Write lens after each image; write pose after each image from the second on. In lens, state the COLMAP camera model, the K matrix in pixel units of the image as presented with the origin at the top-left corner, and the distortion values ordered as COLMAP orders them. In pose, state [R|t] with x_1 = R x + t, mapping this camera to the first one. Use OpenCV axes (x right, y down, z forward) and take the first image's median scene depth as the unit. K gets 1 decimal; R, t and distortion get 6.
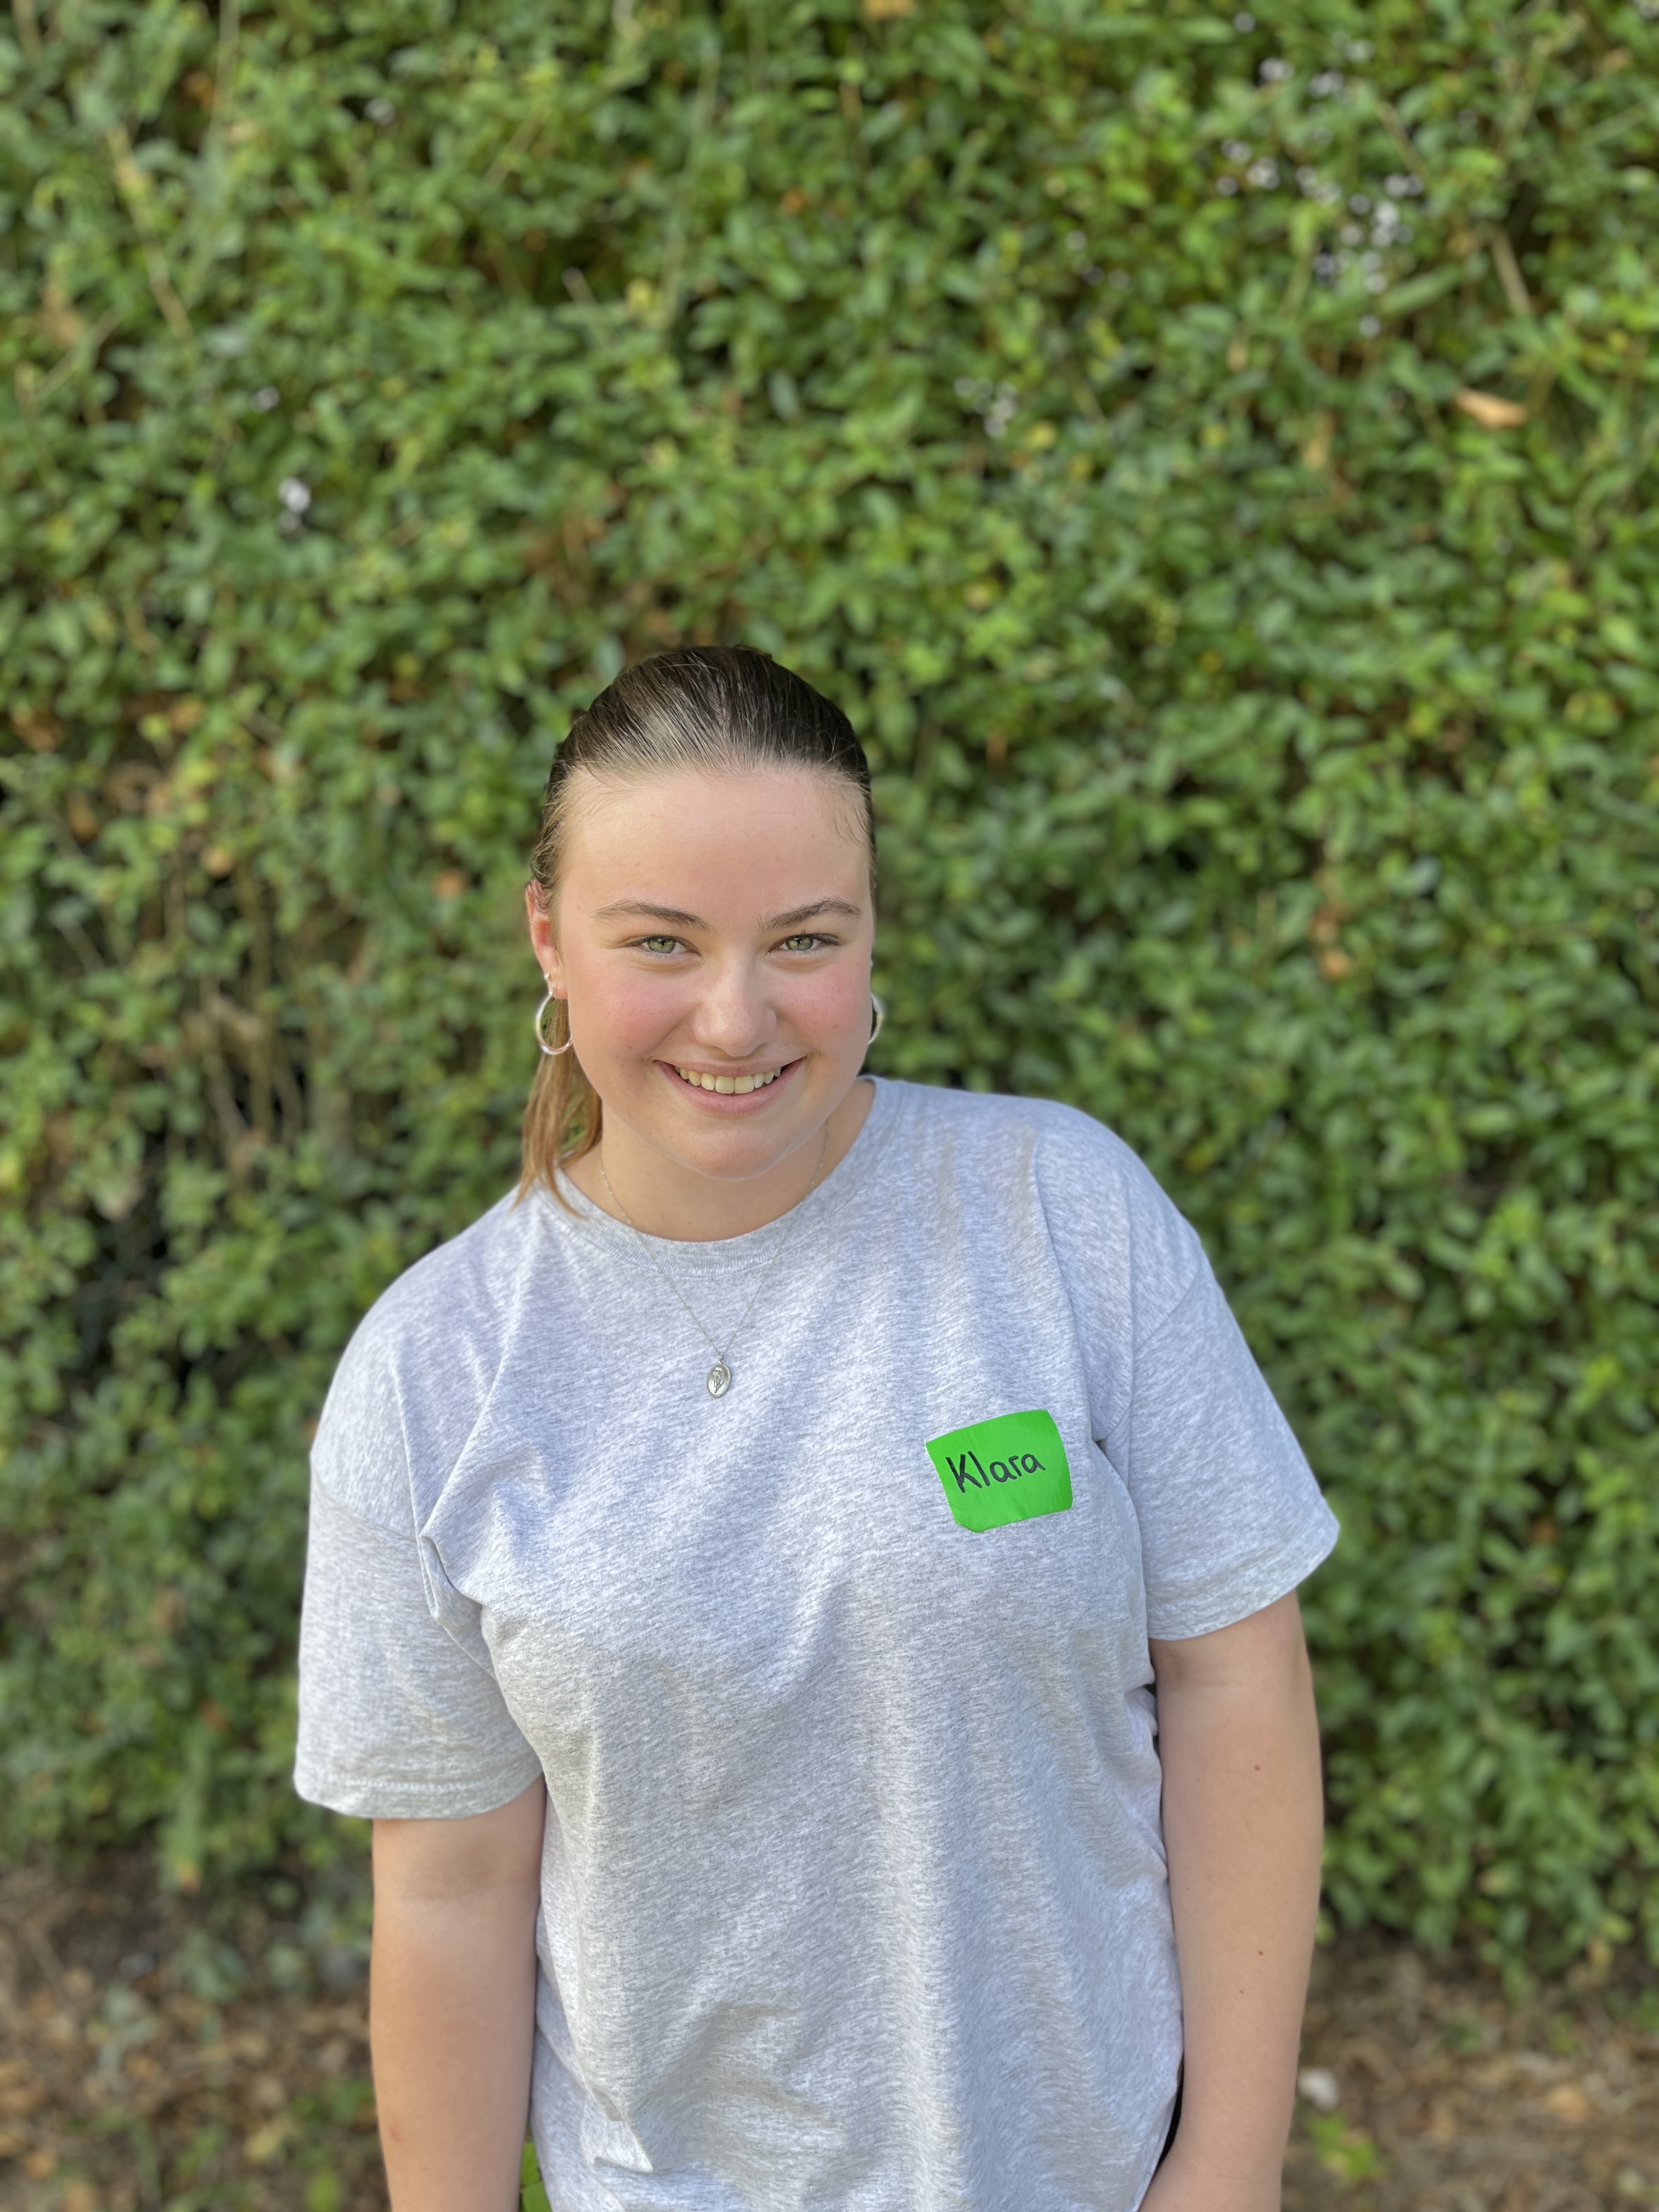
lens RADIAL K [[1687.5, 0, 828.1], [0, 1687.5, 1113.0], [0, 0, 1]] dist [0.065891, -0.107541]
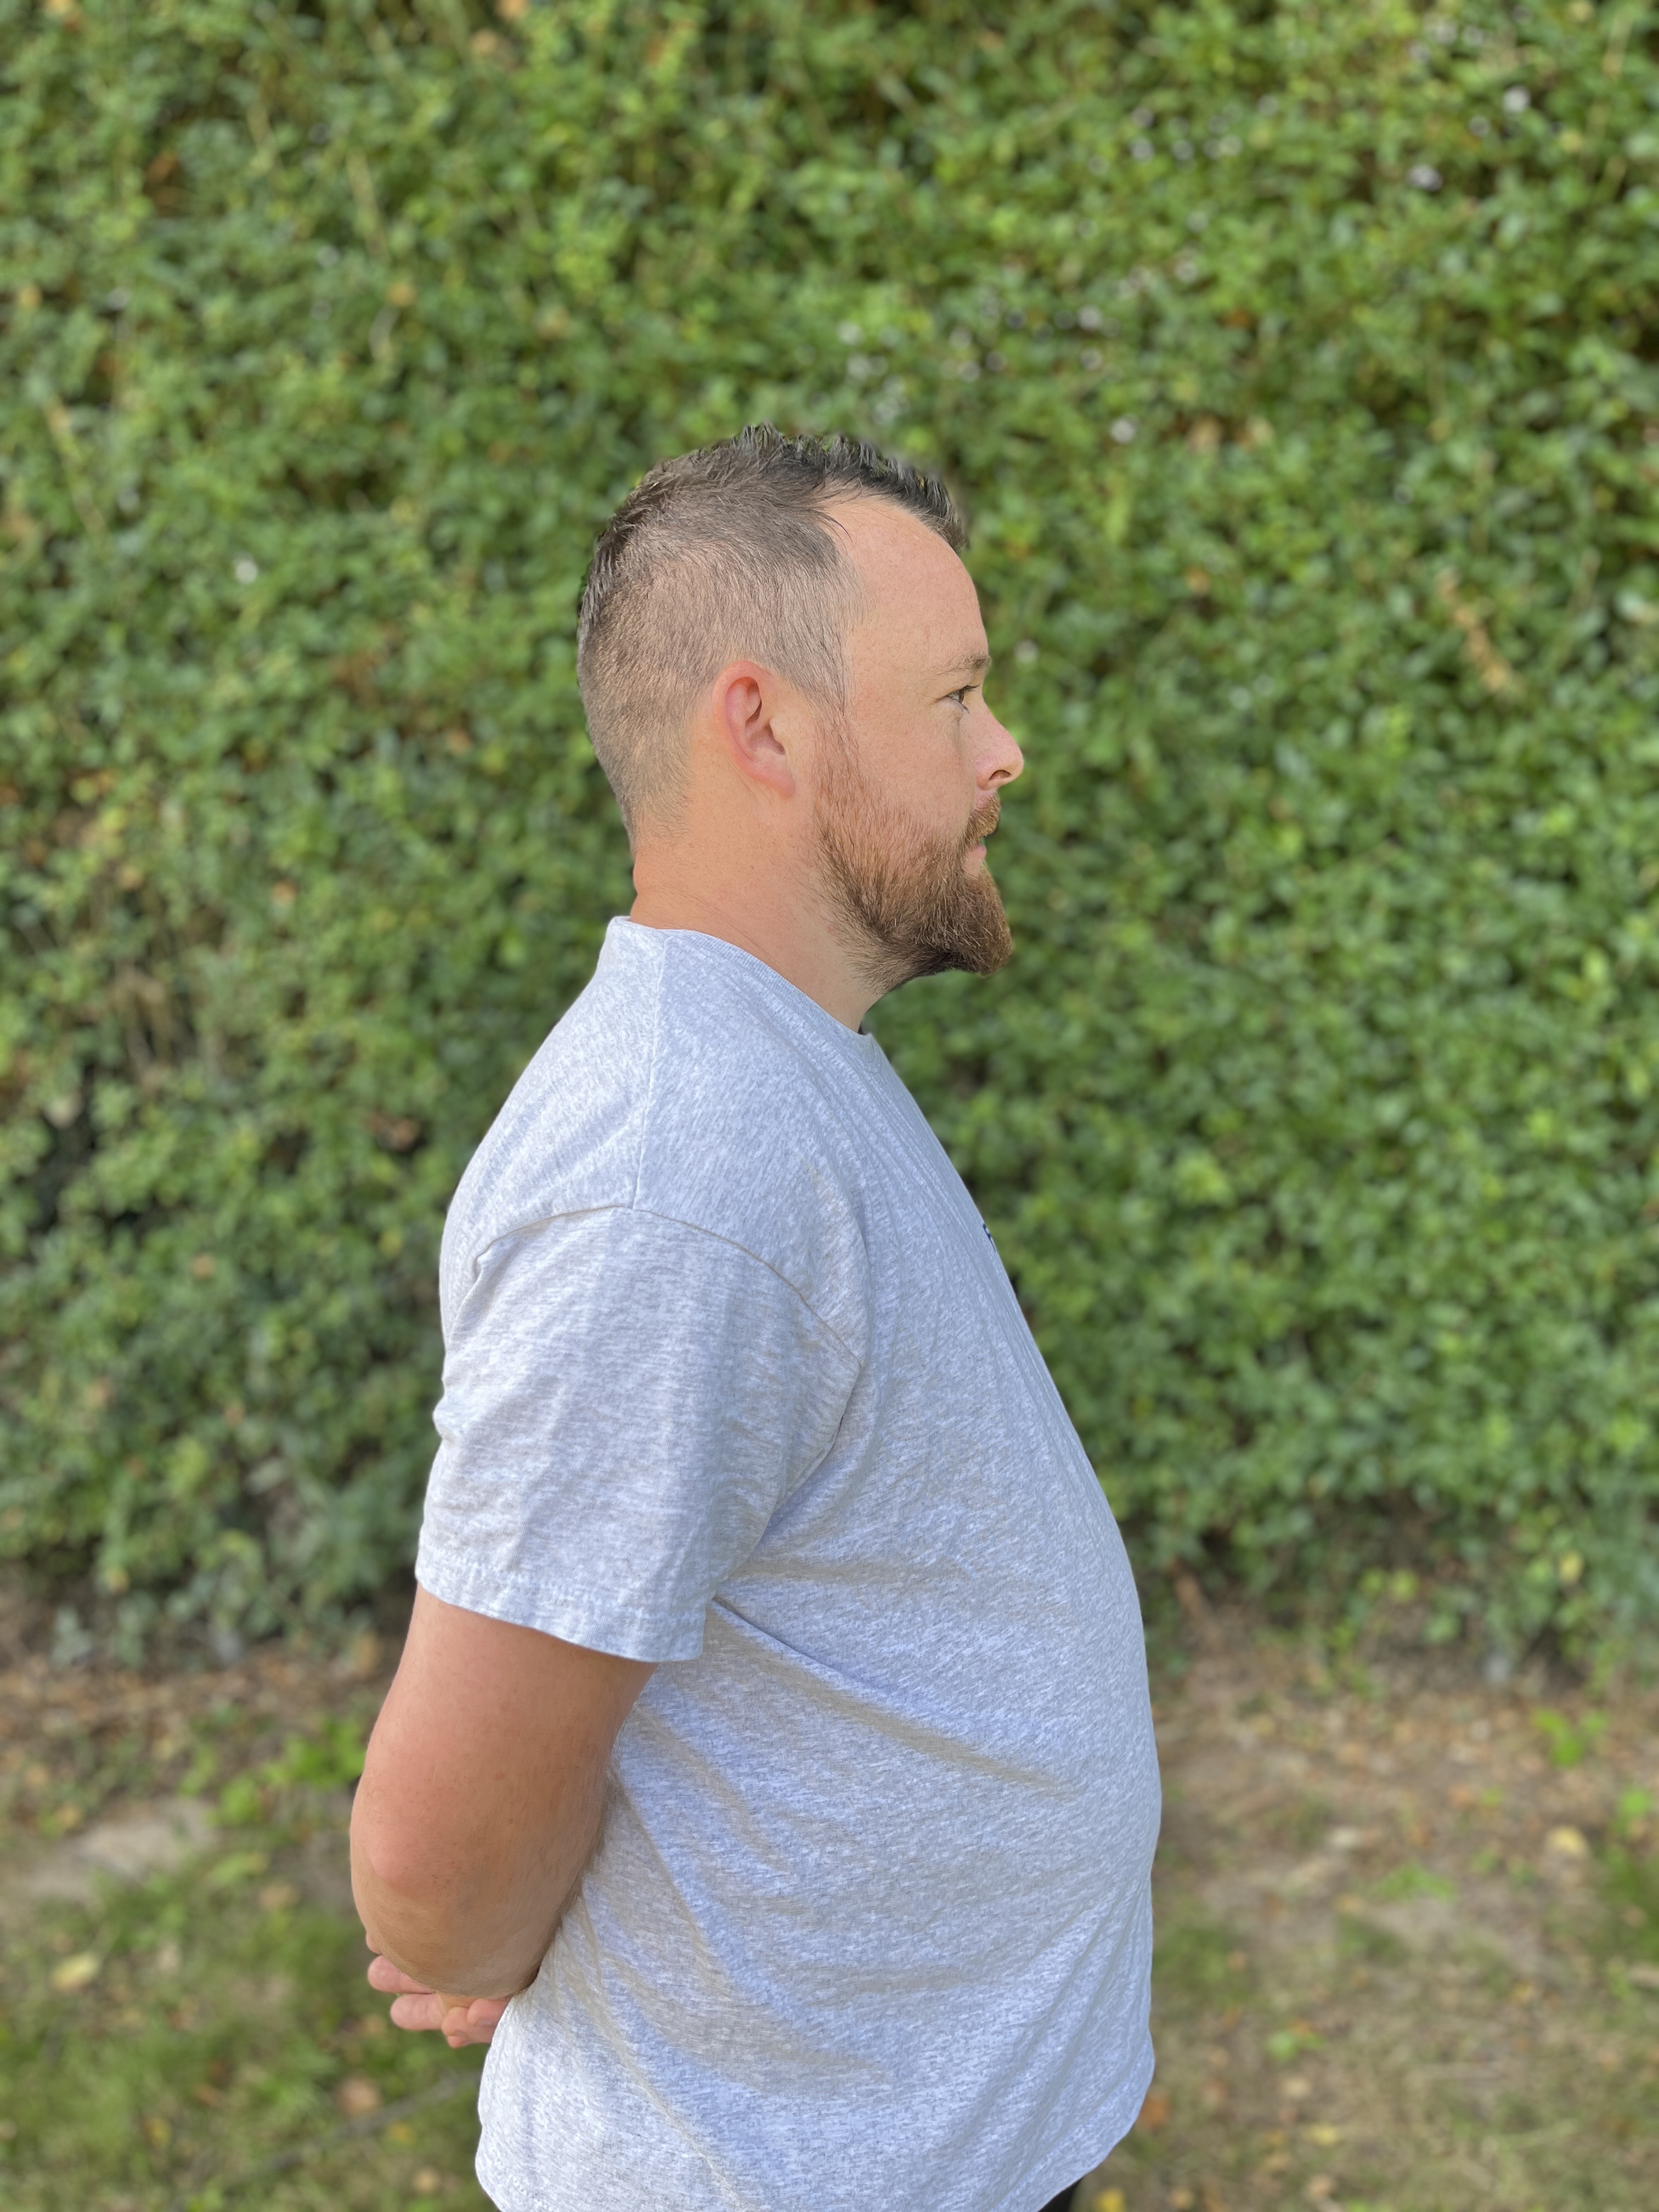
lens RADIAL K [[1626.4, 0, 833.9], [0, 1626.4, 1101.3], [0, 0, 1]] dist [0.050575, -0.077771]
pose [[0.999285, -0.011853, 0.035909, 0.219067], [0.012113, 0.999902, -0.007013, 0.068786], [-0.035822, 0.007443, 0.999330, -0.486667]]
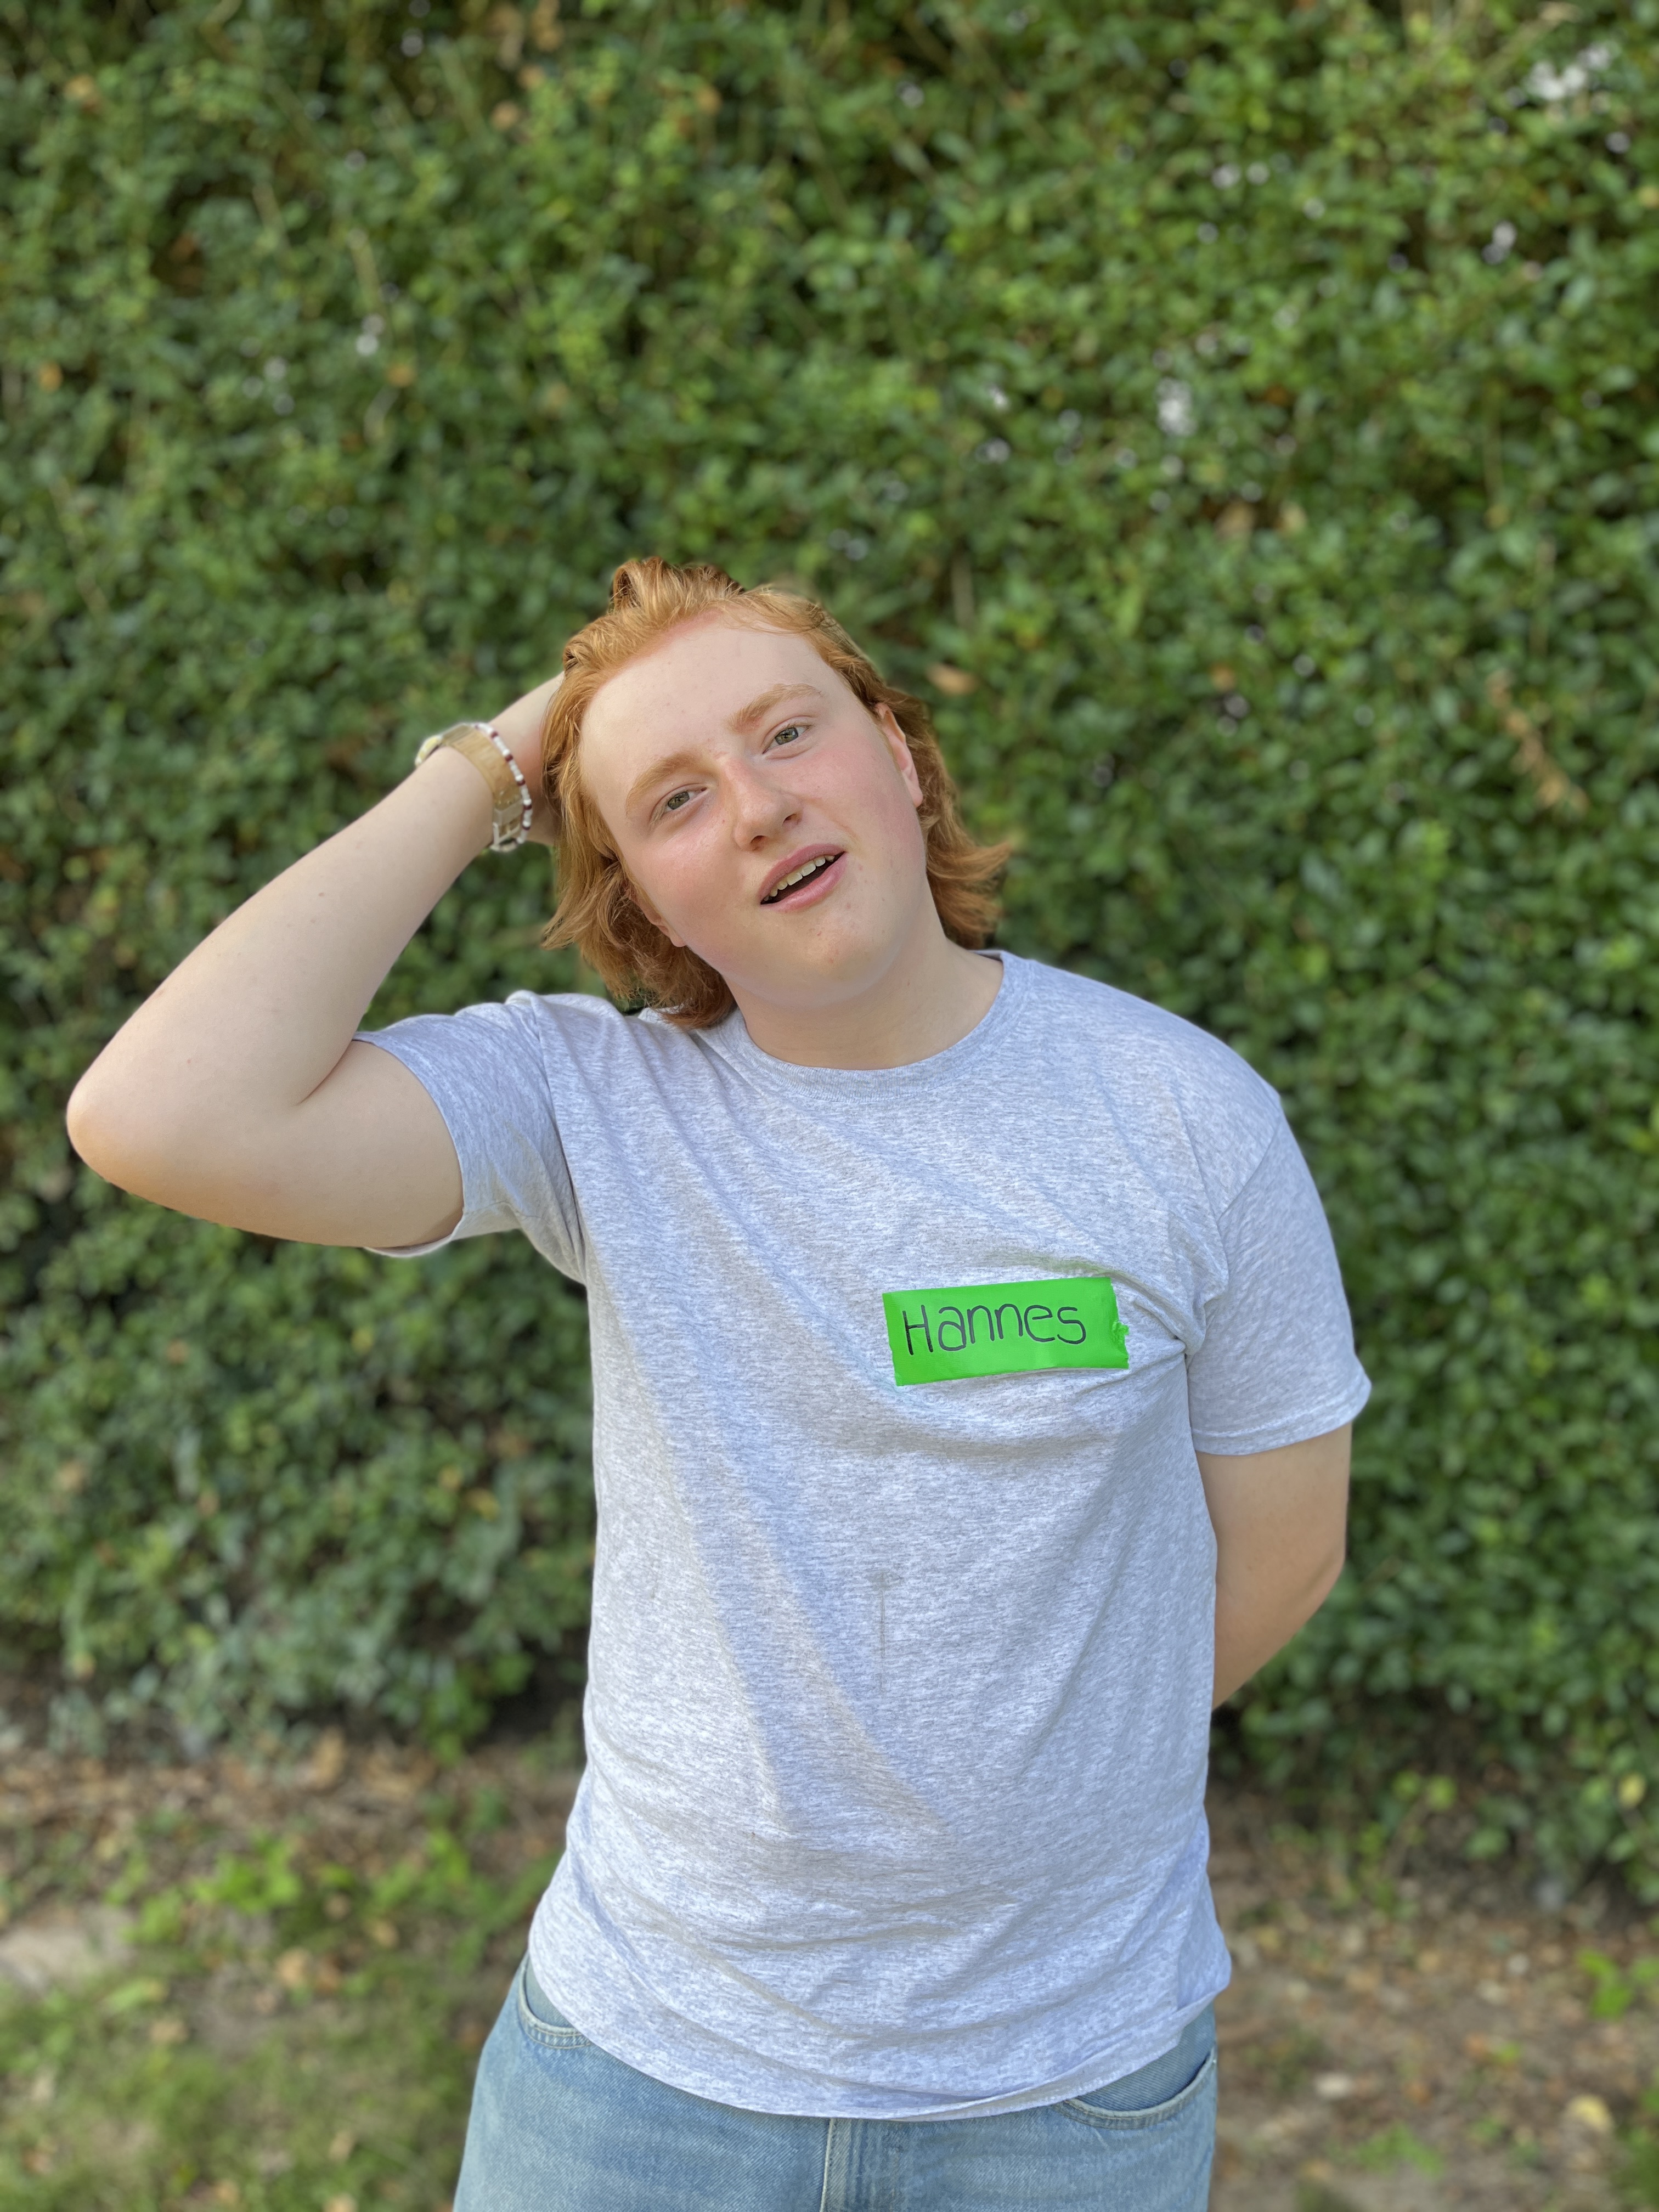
lens RADIAL K [[1658.8, 0, 829.5], [0, 1658.8, 1106.0], [0, 0, 1]] dist [0.045089, -0.066544]
pose [[0.996198, 0.033683, -0.080344, 0.399035], [-0.036396, 0.998807, -0.032544, 0.005418], [0.079152, 0.035344, 0.996236, -0.414080]]
